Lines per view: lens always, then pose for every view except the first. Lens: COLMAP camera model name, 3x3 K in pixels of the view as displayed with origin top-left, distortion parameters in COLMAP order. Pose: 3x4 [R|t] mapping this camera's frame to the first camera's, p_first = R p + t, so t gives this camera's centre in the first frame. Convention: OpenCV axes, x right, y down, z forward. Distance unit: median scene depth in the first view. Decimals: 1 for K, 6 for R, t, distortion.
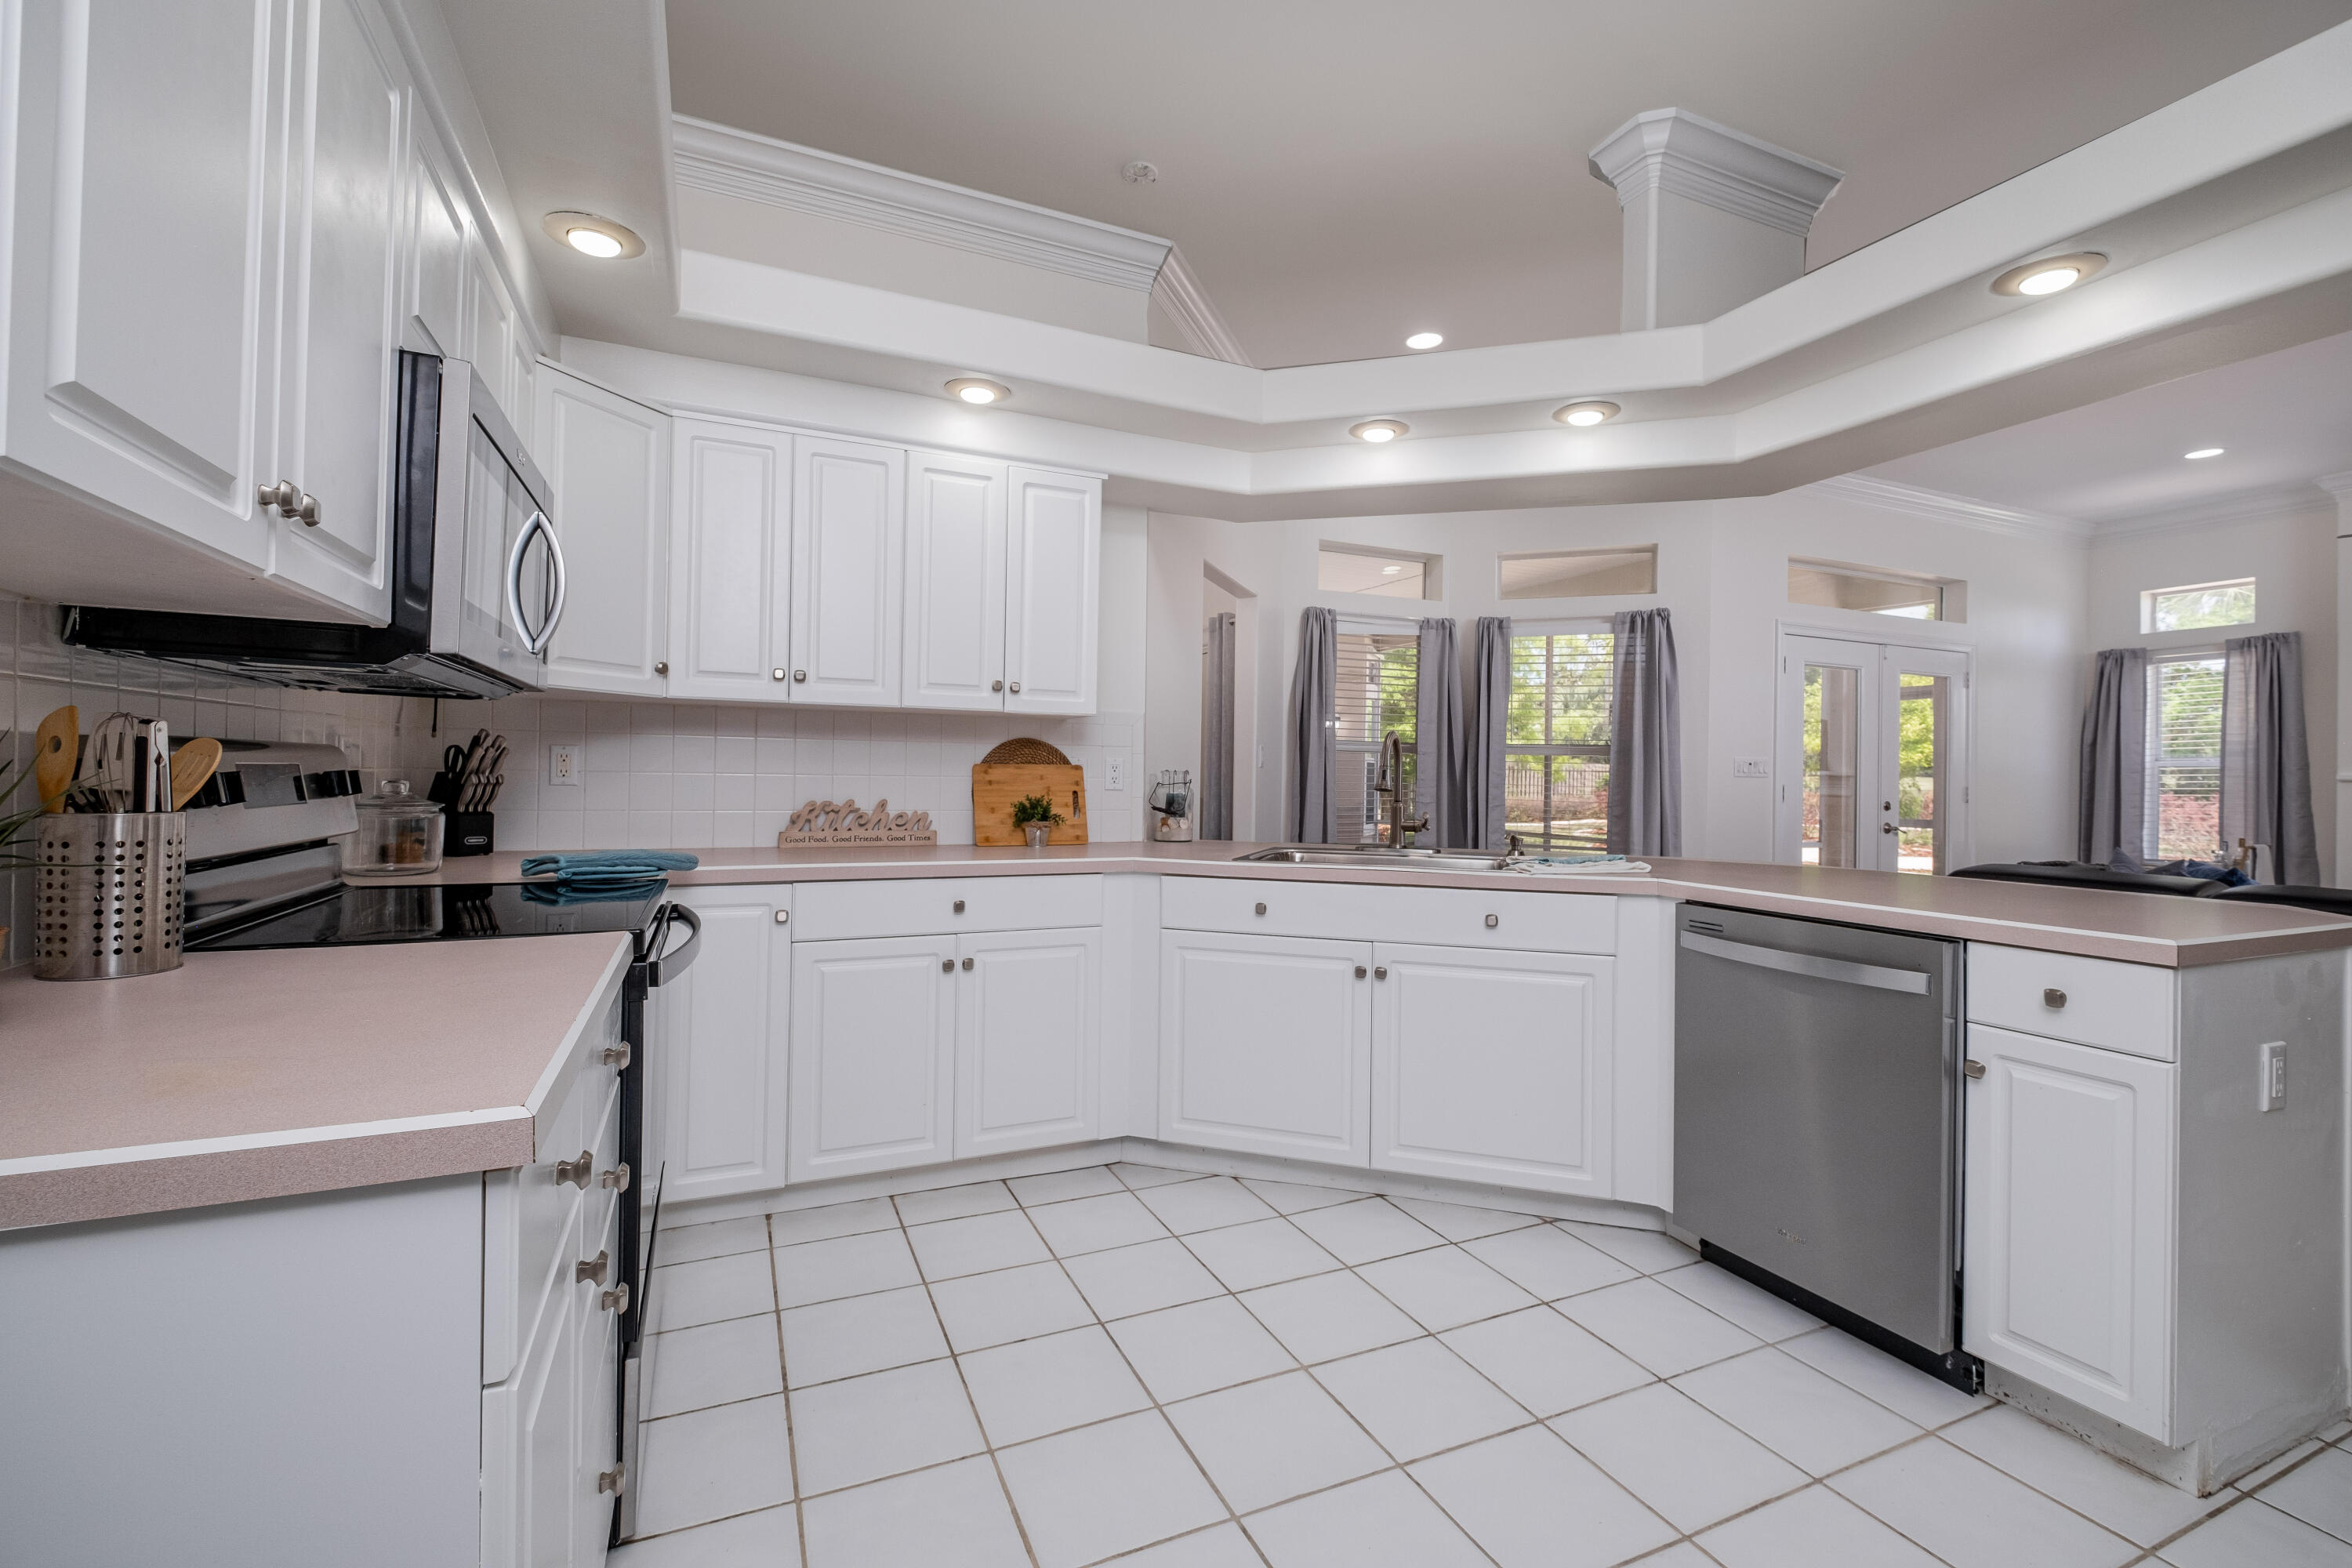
lens RADIAL K [[1038.0, 0, 1187.3], [0, 1038.0, 771.1], [0, 0, 1]] dist [0.000036, -0.001214]
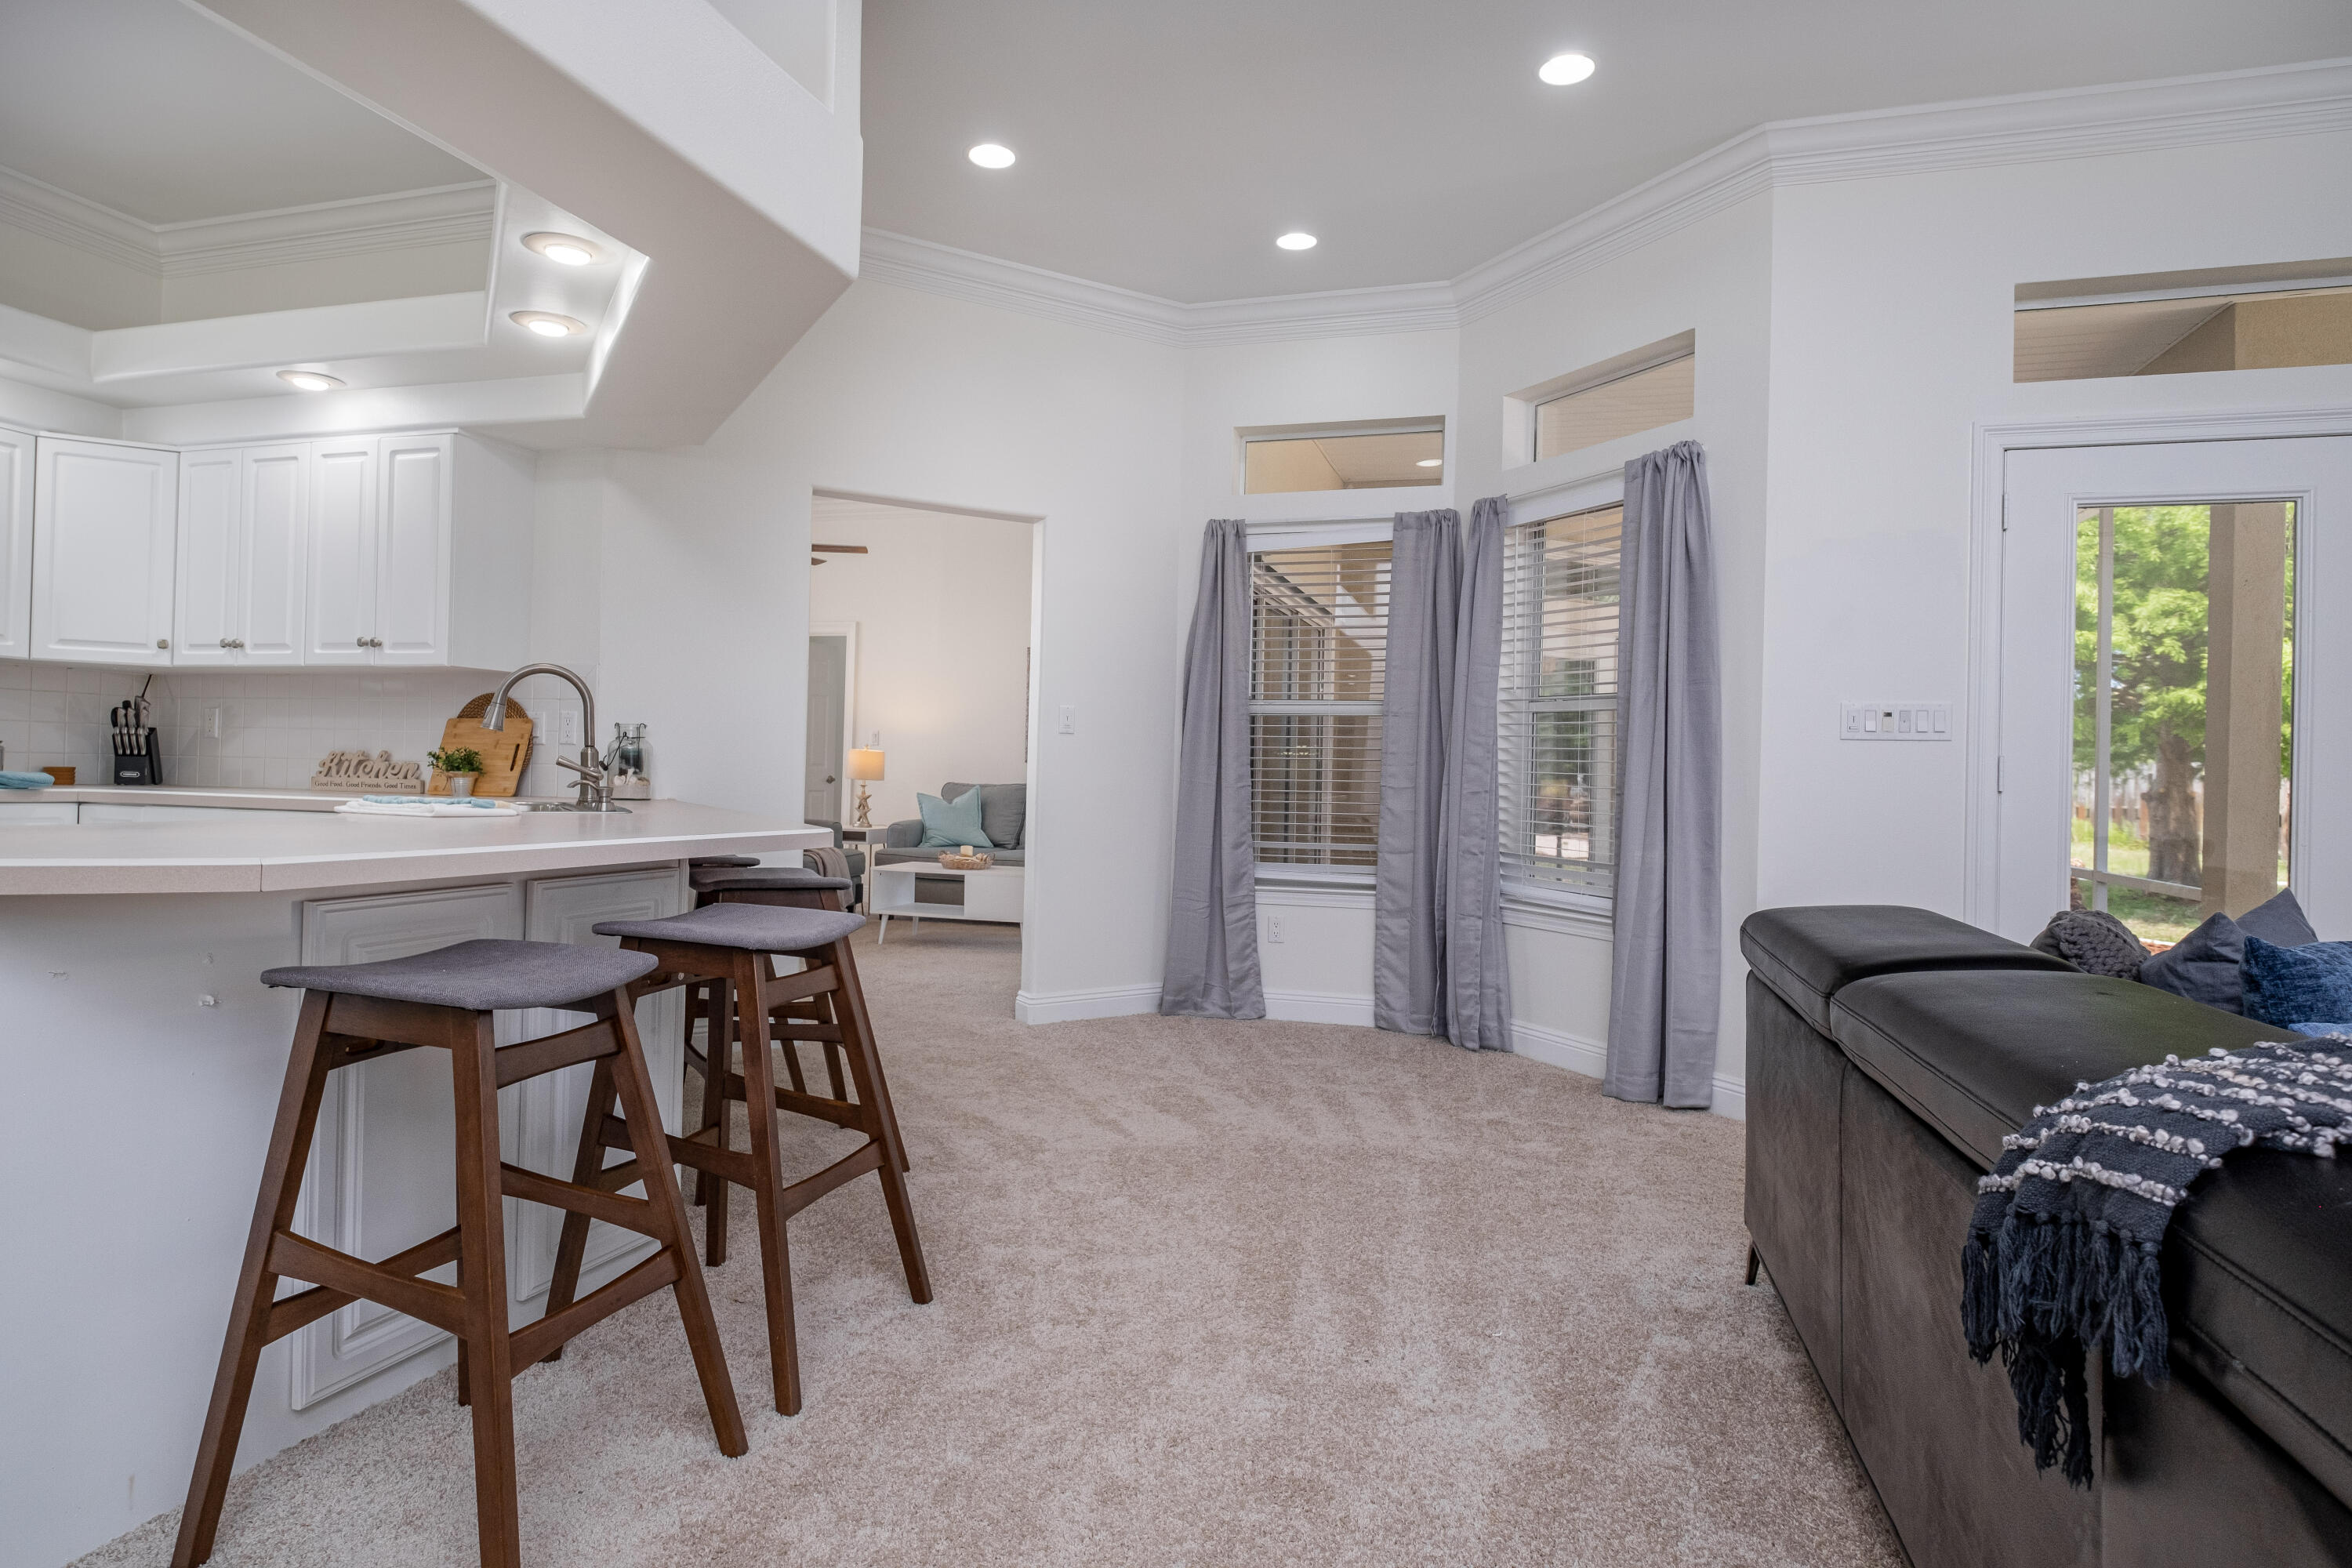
lens RADIAL K [[1245.7, 0, 1184.5], [0, 1245.7, 770.2], [0, 0, 1]] dist [-0.004526, -0.000177]
pose [[0.745342, -0.001340, -0.666681, 1.232596], [-0.008514, 0.999897, -0.011528, 0.055710], [0.666628, 0.014268, 0.745254, 0.560719]]
